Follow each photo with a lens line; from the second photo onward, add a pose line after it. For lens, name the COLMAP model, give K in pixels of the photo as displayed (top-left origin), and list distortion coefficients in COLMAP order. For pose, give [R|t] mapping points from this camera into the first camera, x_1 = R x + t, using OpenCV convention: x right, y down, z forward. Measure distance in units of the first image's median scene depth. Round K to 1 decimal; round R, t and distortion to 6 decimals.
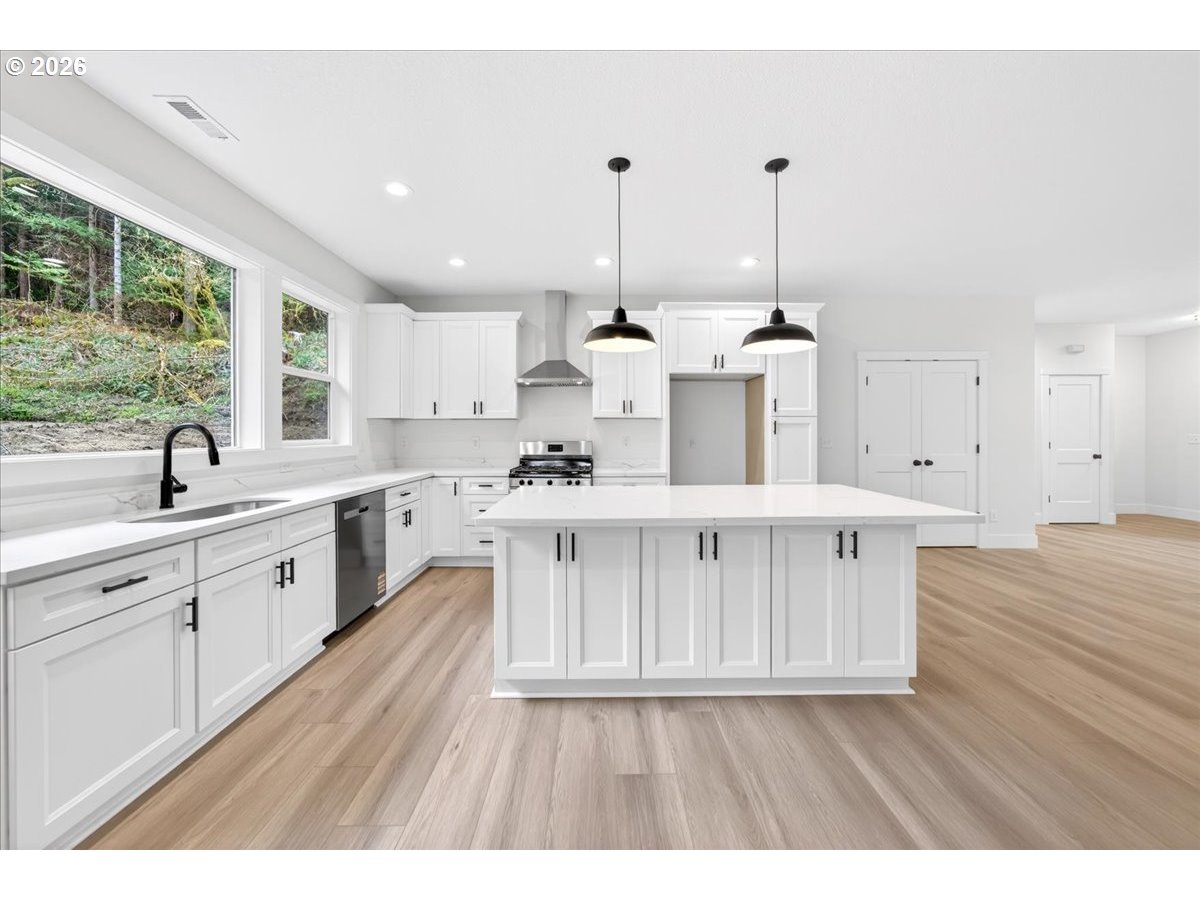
lens RADIAL K [[456.2, 0, 596.2], [0, 456.2, 440.5], [0, 0, 1]] dist [-0.000835, 0.000298]
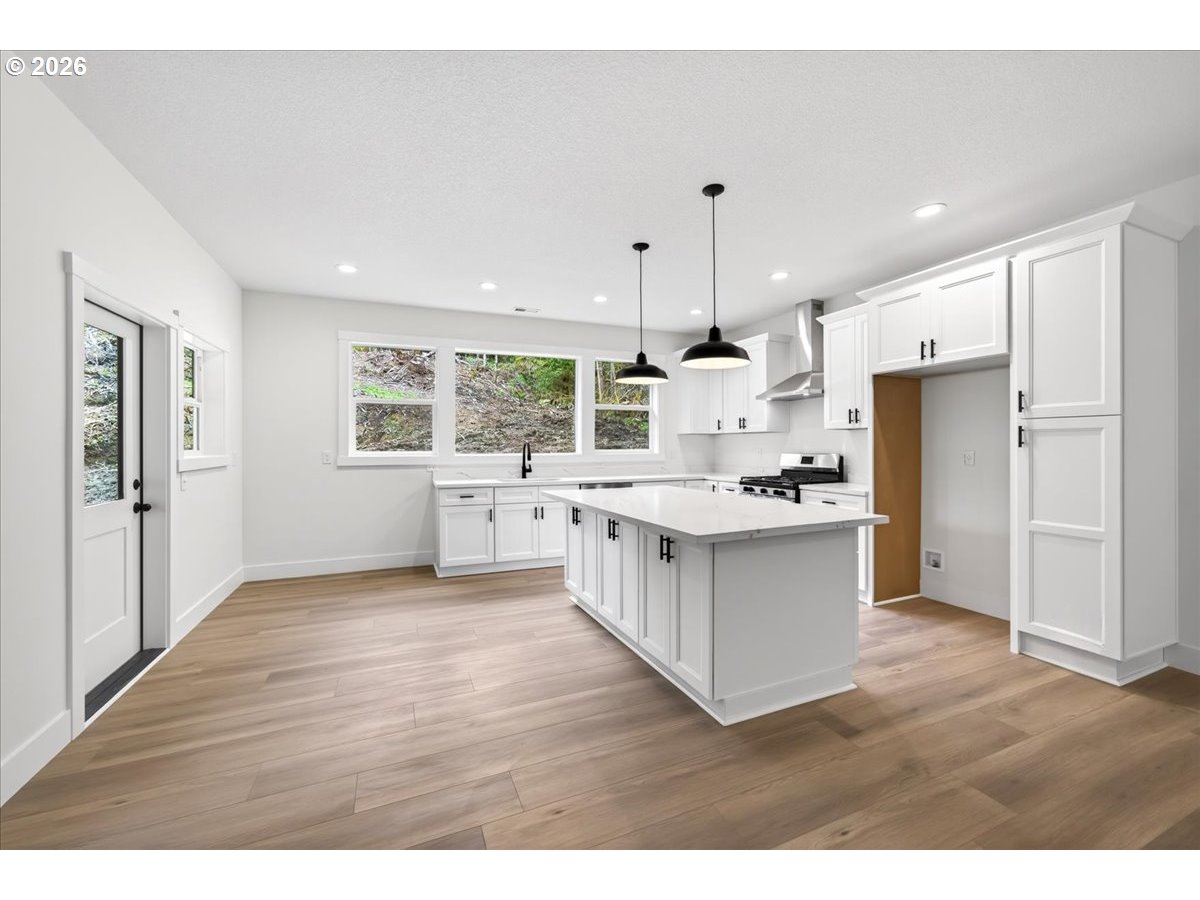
lens RADIAL K [[477.3, 0, 590.7], [0, 477.3, 448.8], [0, 0, 1]] dist [-0.000860, 0.000215]
pose [[0.389007, 0.006205, -0.921214, 0.207336], [-0.010020, 0.999947, 0.002505, -0.001798], [0.921180, 0.008256, 0.389049, 0.050955]]
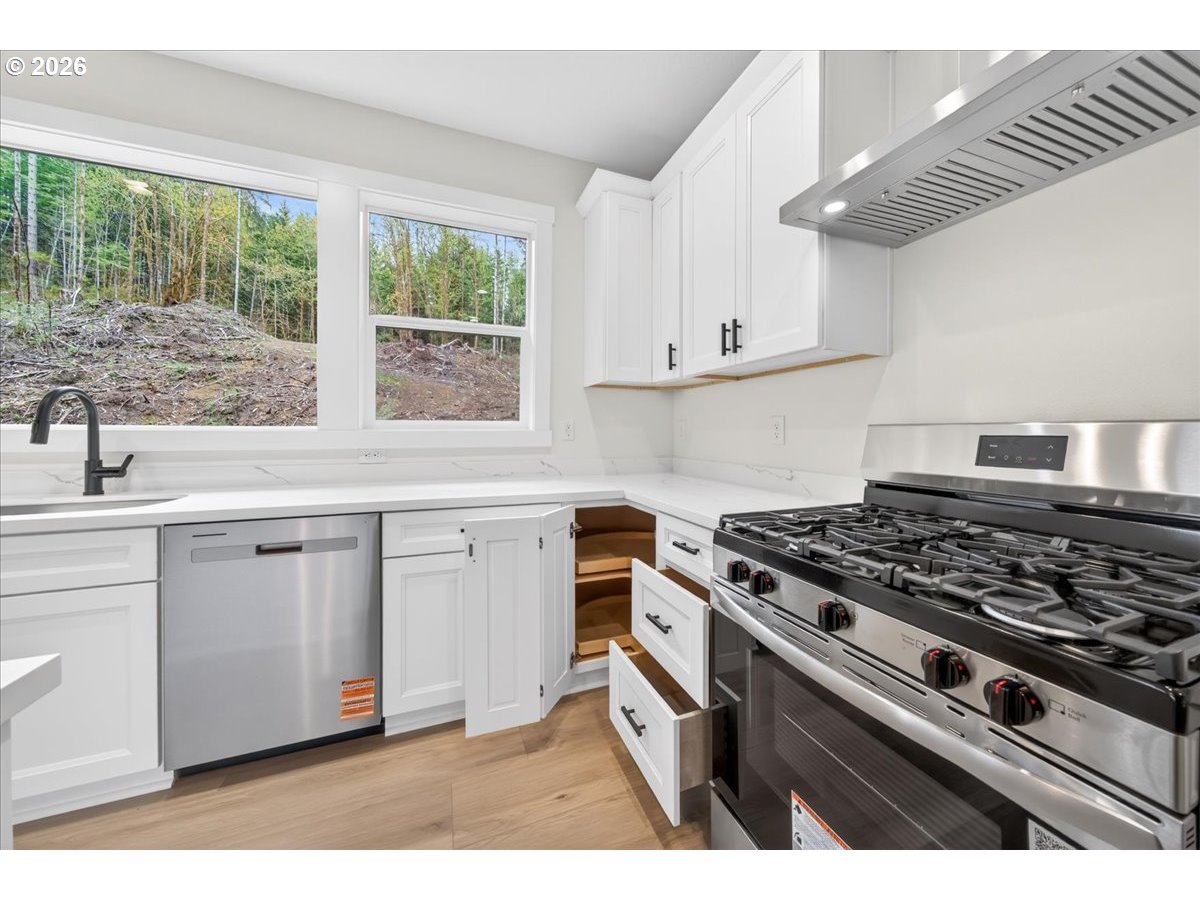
lens RADIAL K [[405.6, 0, 590.1], [0, 405.6, 437.7], [0, 0, 1]] dist [0.009028, -0.000068]
pose [[0.347330, 0.015562, -0.937614, 0.007731], [-0.015976, 0.999815, 0.010676, 0.003416], [0.937607, 0.011272, 0.347515, 0.224667]]
